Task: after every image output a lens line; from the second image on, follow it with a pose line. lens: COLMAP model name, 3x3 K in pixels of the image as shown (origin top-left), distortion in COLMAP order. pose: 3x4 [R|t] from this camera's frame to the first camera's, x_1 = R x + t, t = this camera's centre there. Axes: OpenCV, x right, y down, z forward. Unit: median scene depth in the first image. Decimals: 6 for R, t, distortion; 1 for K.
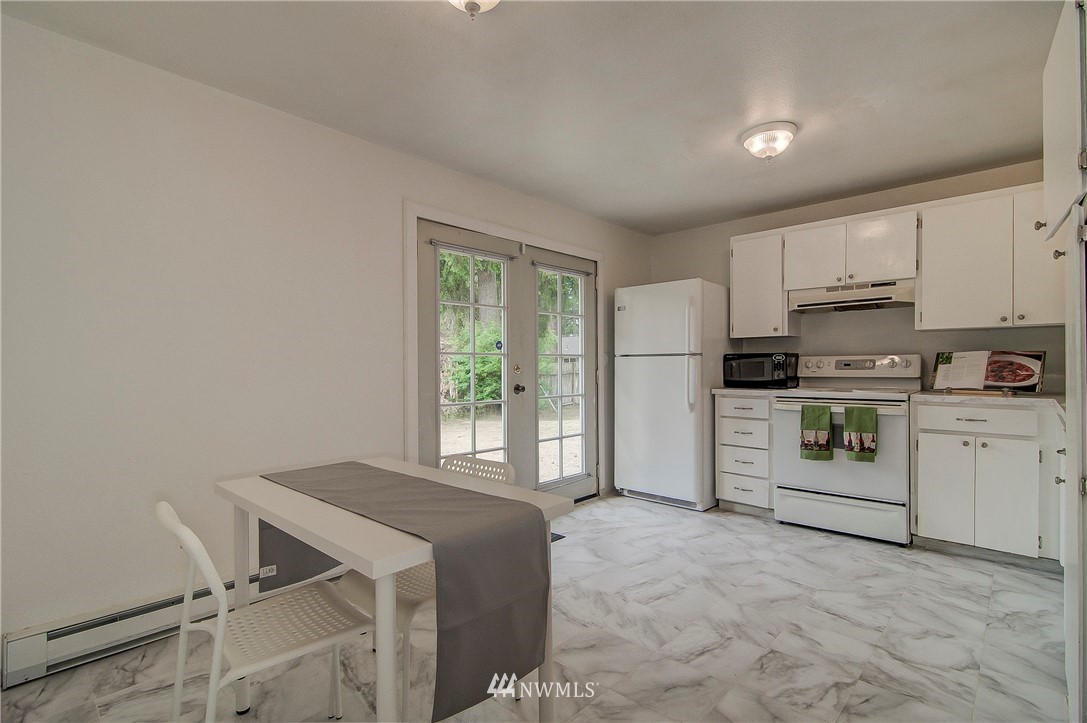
lens RADIAL K [[516.1, 0, 540.0], [0, 516.1, 363.6], [0, 0, 1]] dist [0.002451, -0.000658]
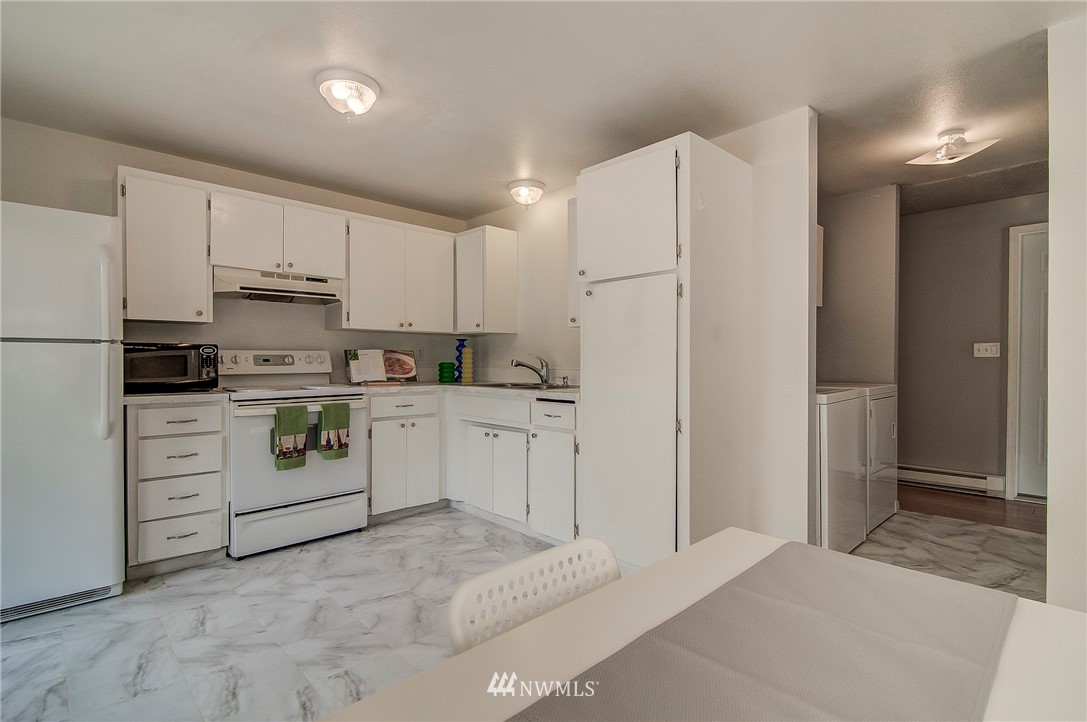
lens RADIAL K [[516.1, 0, 540.0], [0, 516.1, 363.1], [0, 0, 1]] dist [0.002451, -0.000658]
pose [[0.058692, -0.000376, 0.998276, -0.329232], [-0.005867, 0.999983, 0.000721, 0.004415], [-0.998259, -0.005899, 0.058688, 0.545884]]
